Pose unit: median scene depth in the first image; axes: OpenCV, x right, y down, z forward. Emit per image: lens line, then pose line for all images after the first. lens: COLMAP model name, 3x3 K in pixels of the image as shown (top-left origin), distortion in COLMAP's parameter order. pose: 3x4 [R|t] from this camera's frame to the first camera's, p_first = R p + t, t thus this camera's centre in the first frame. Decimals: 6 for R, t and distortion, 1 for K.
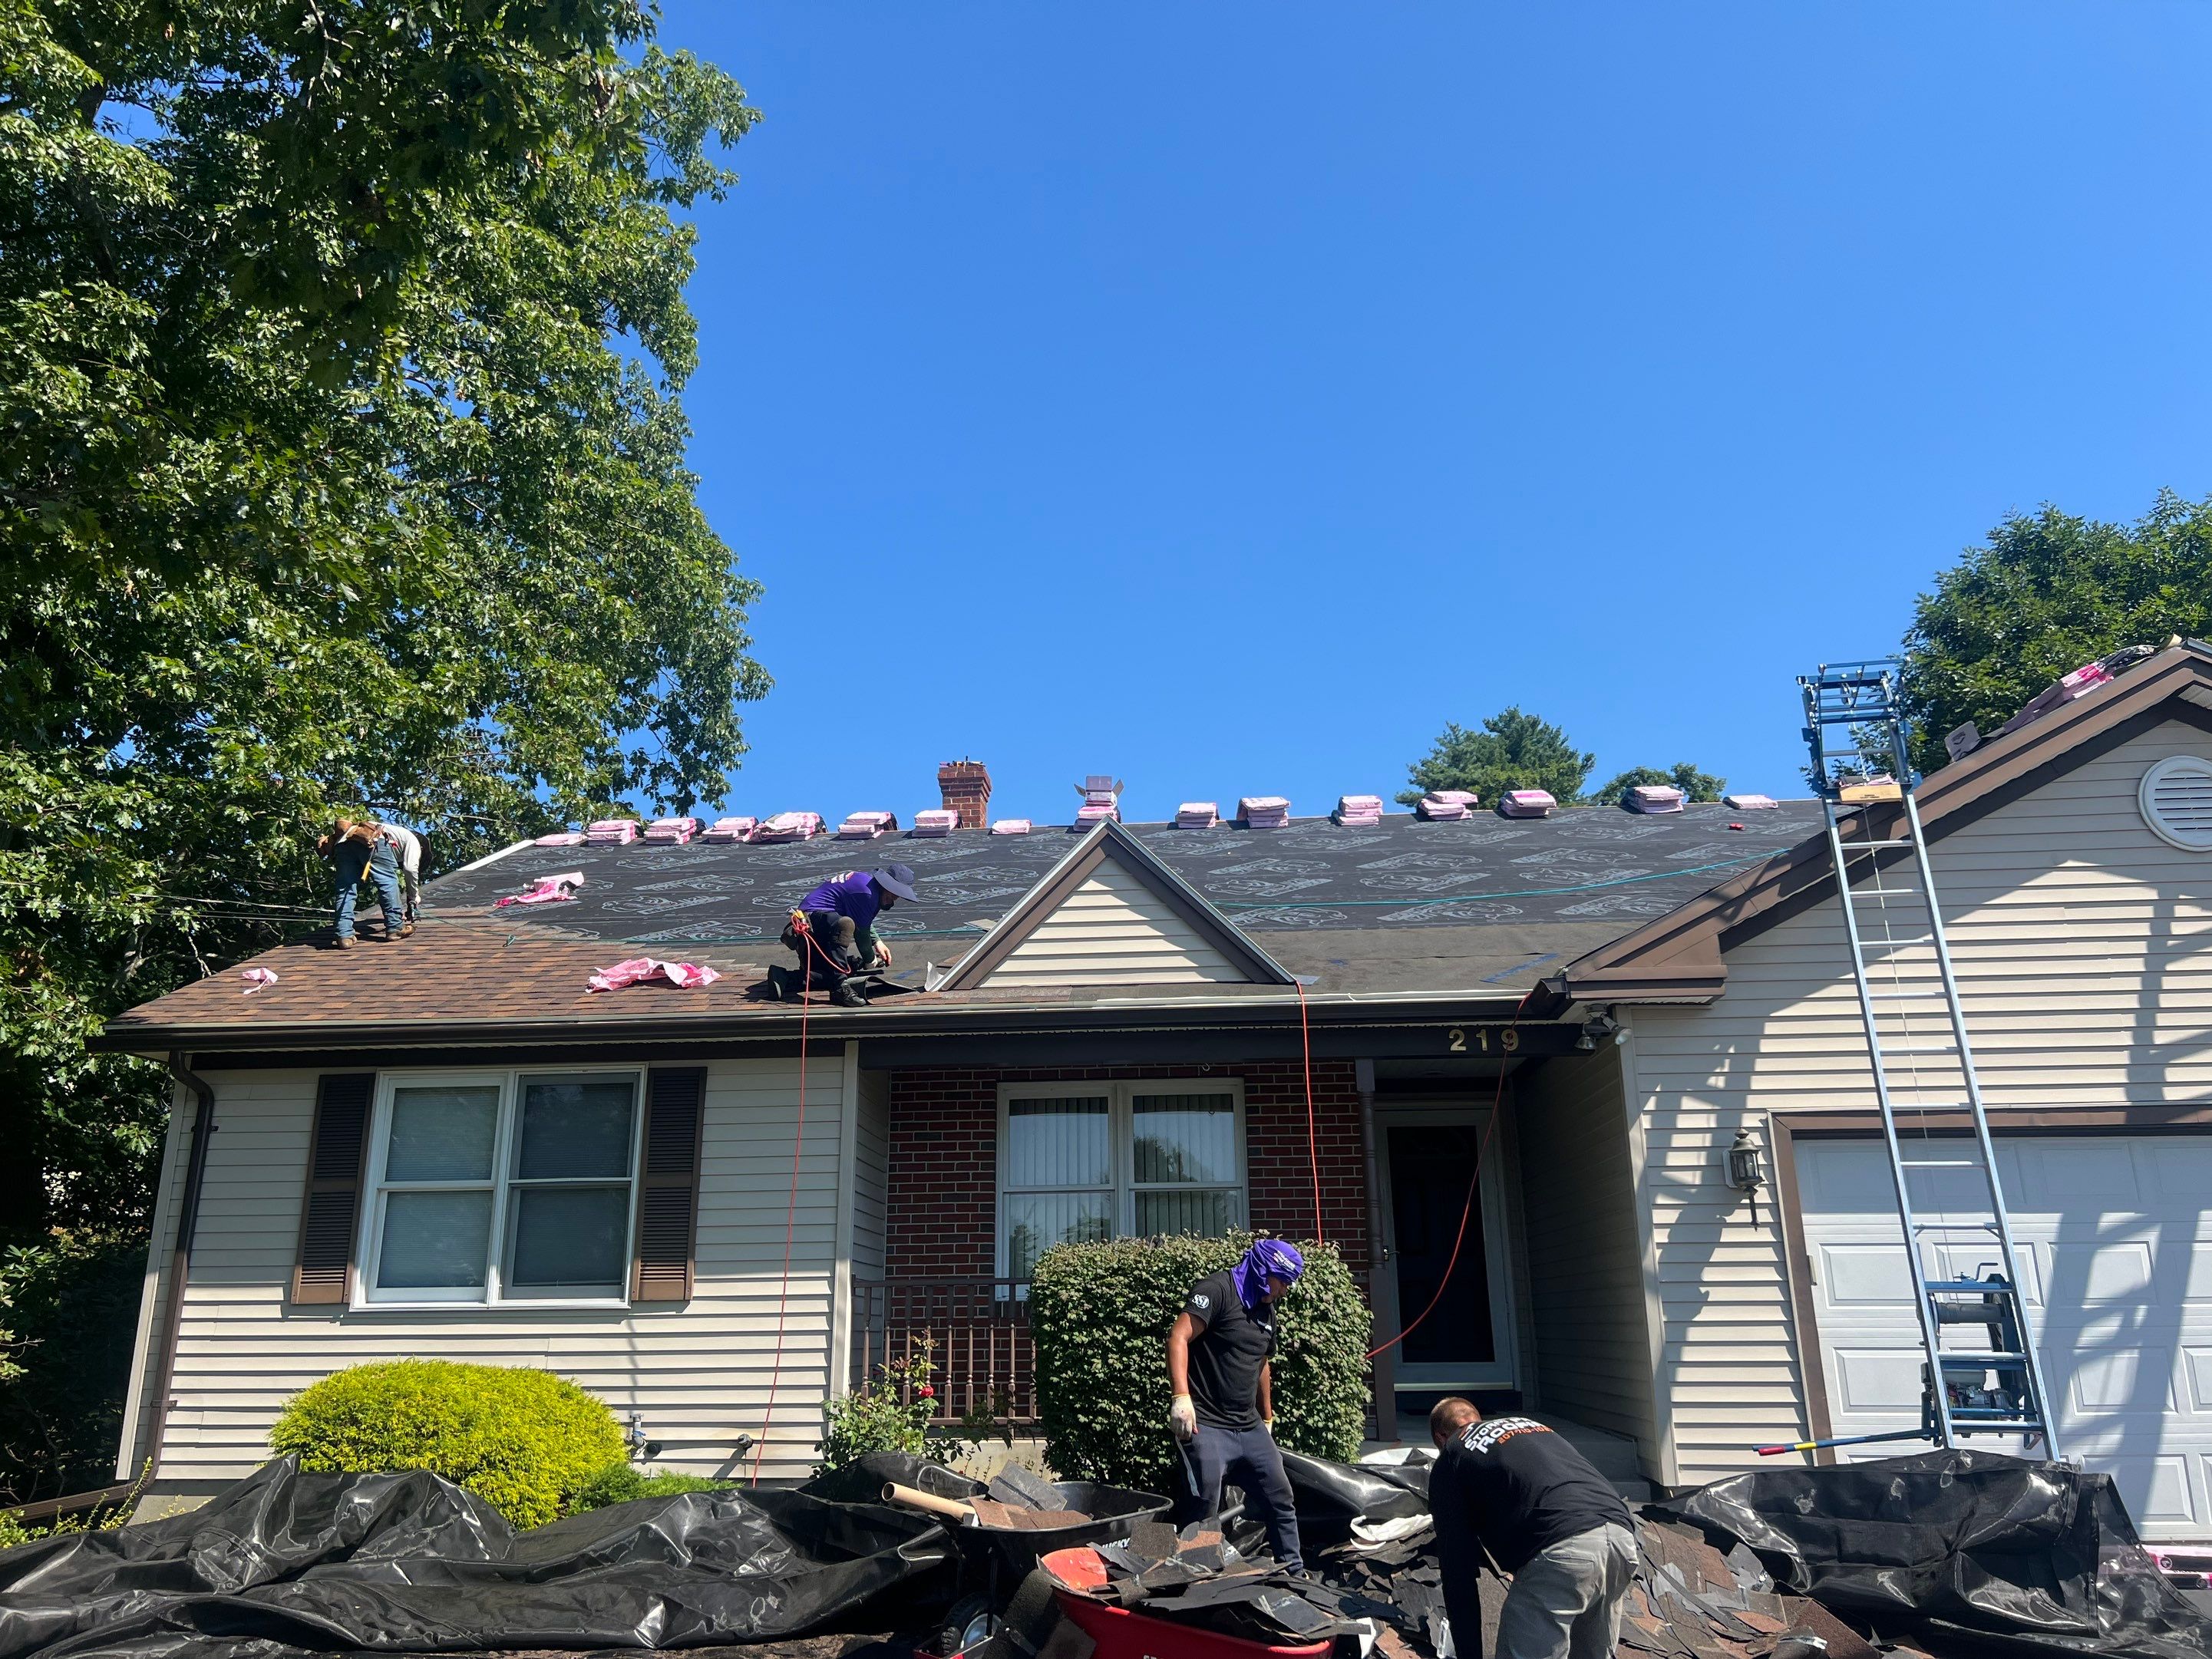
lens RADIAL K [[1662.6, 0, 1085.7], [0, 1662.6, 817.1], [0, 0, 1]] dist [0.065845, -0.083769]
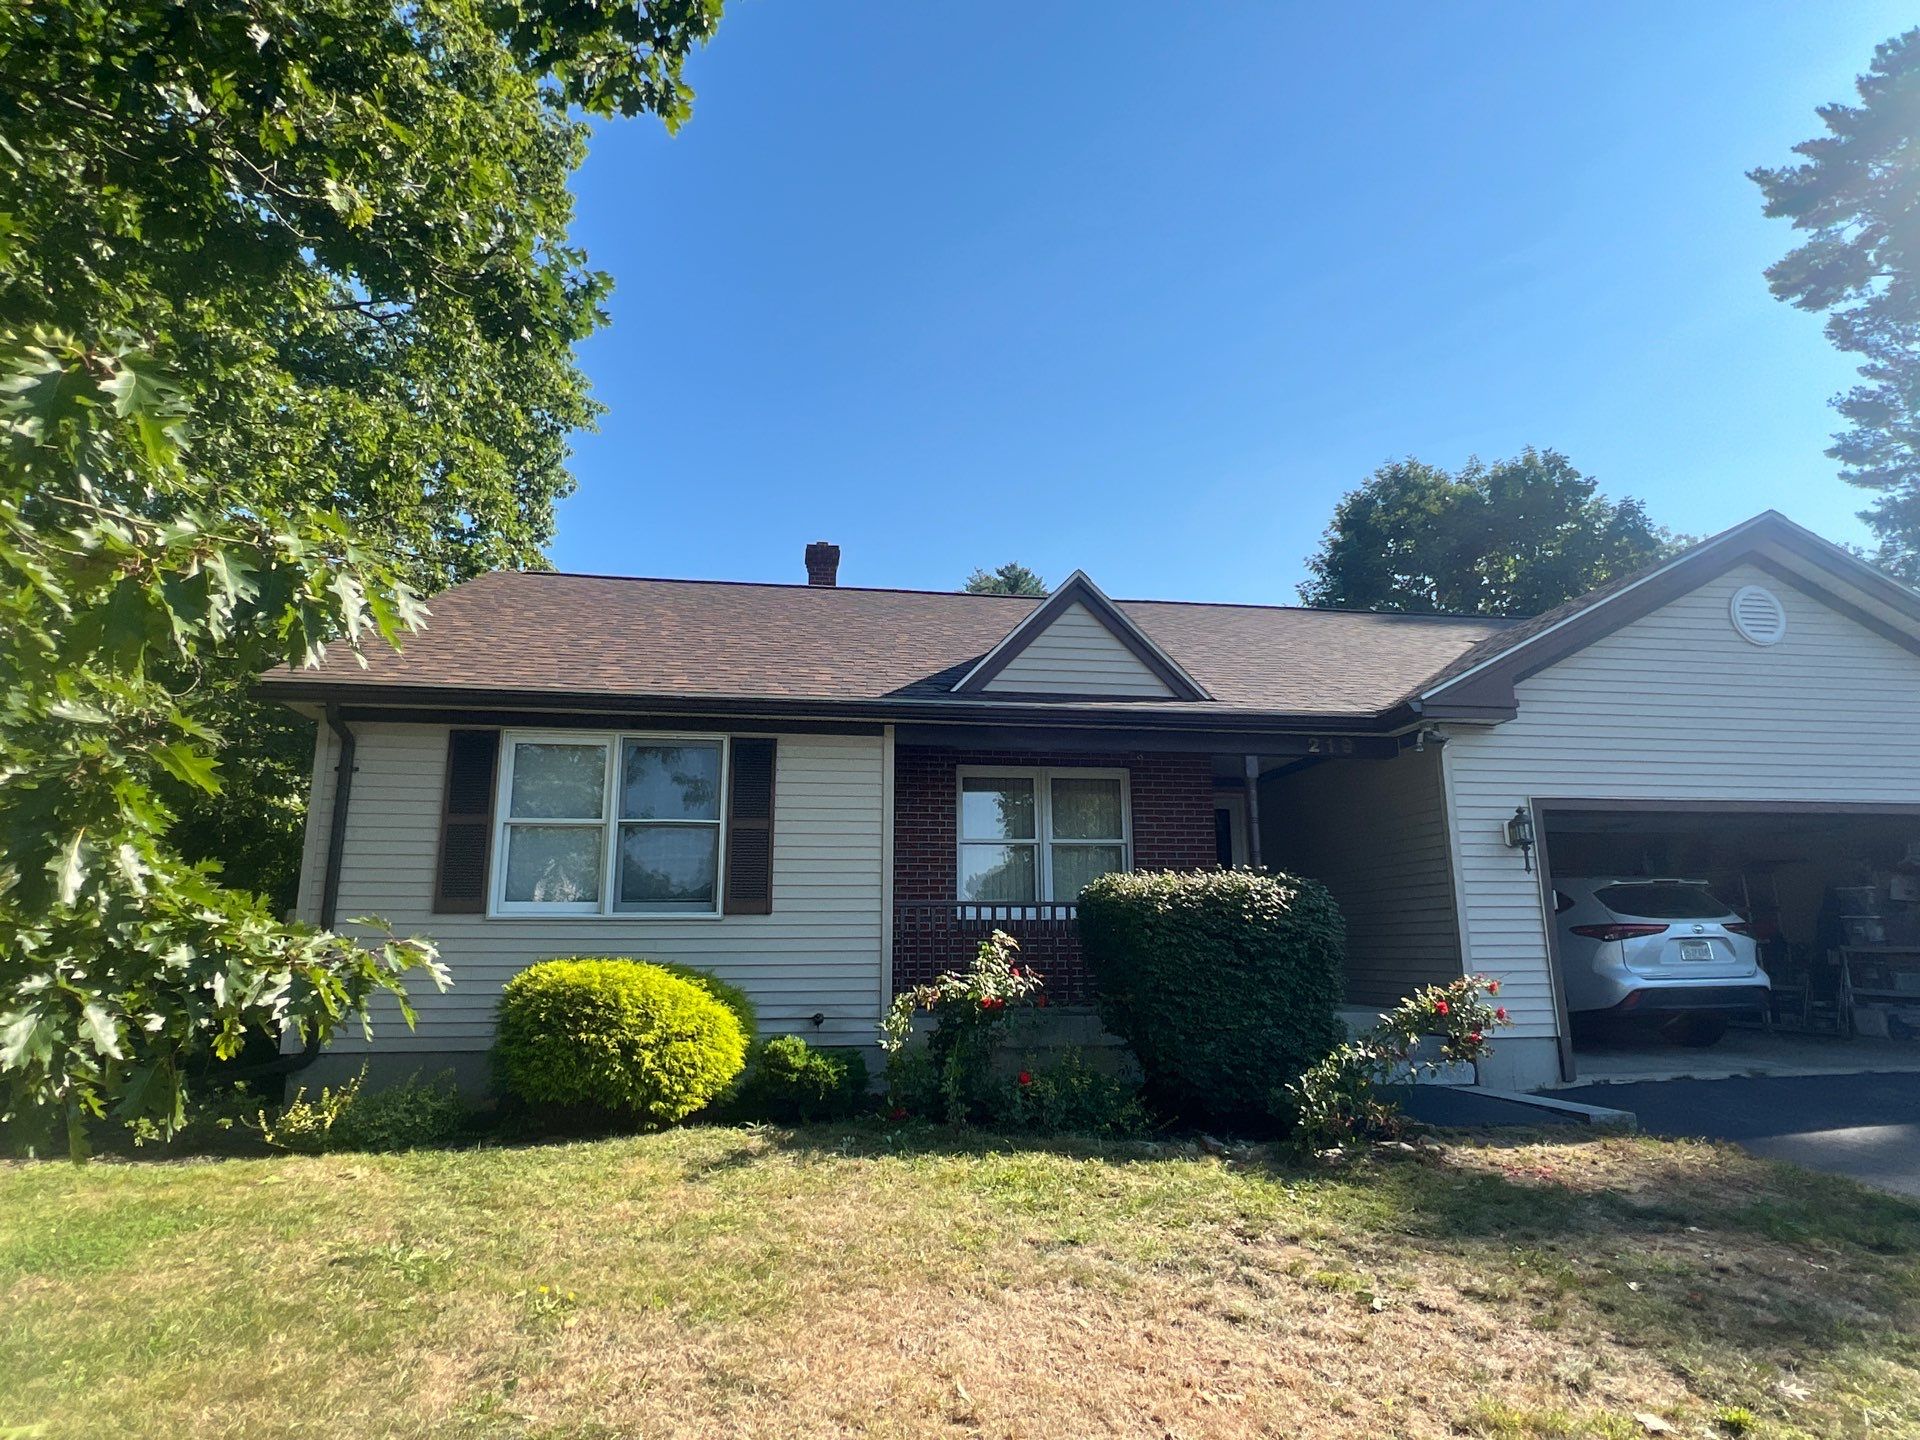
lens RADIAL K [[1087.5, 0, 956.9], [0, 1087.5, 714.6], [0, 0, 1]] dist [0.001924, -0.000586]
pose [[0.970049, 0.053728, 0.236892, -0.273605], [-0.072916, 0.994664, 0.072990, 0.055748], [-0.231706, -0.088077, 0.968790, 0.145021]]
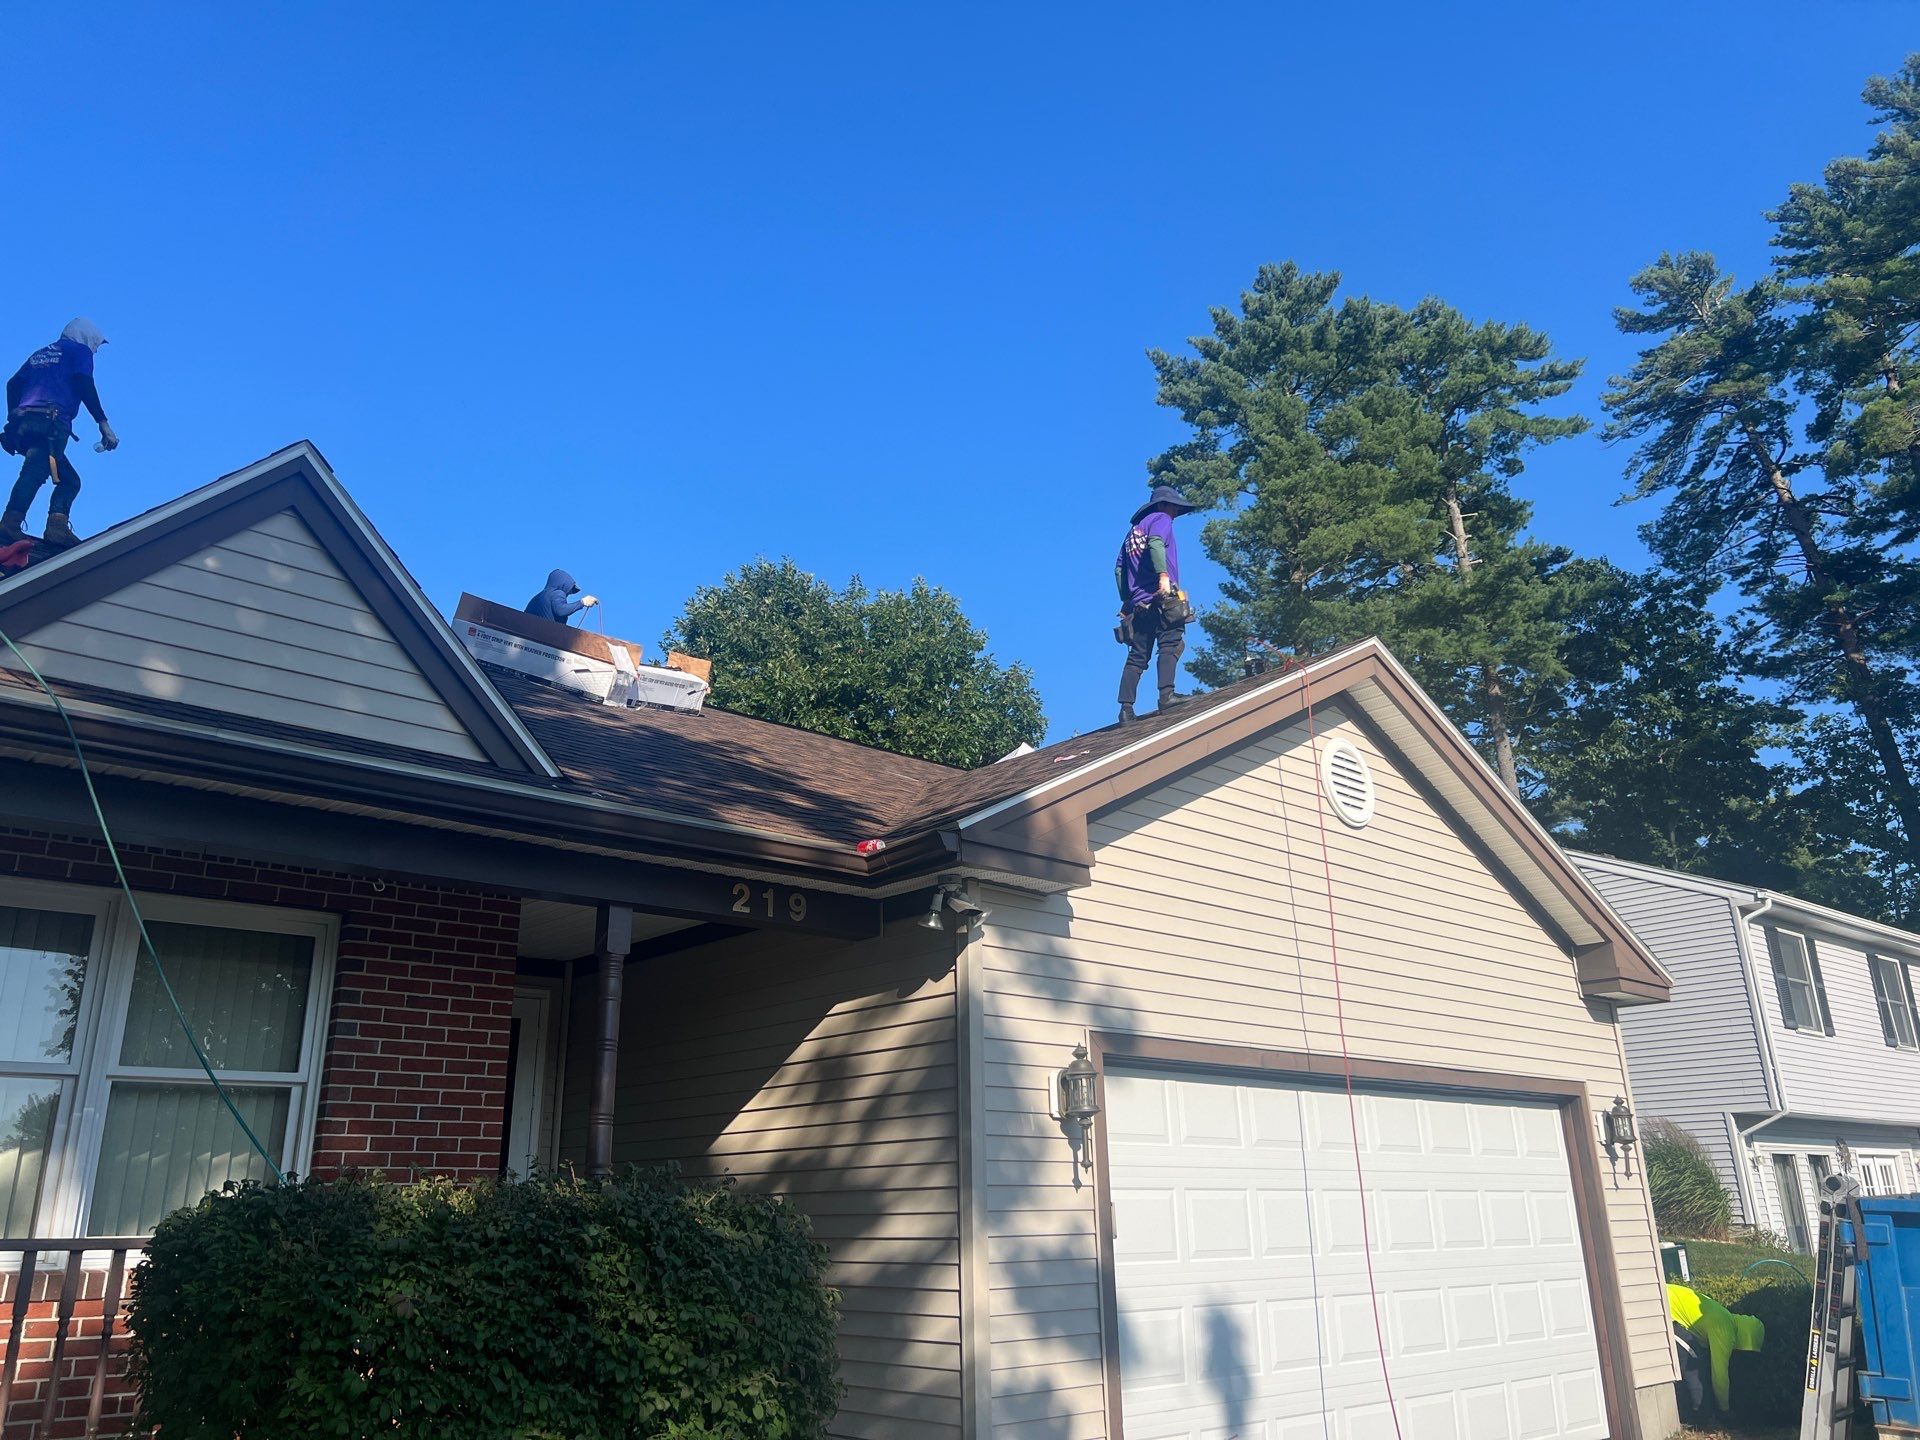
lens RADIAL K [[1446.3, 0, 954.0], [0, 1446.3, 706.5], [0, 0, 1]] dist [0.058366, -0.061969]
pose [[0.677755, 0.241927, 0.694348, -0.161718], [-0.205241, 0.969033, -0.137297, 0.108725], [-0.706063, -0.049455, 0.706421, 0.439303]]
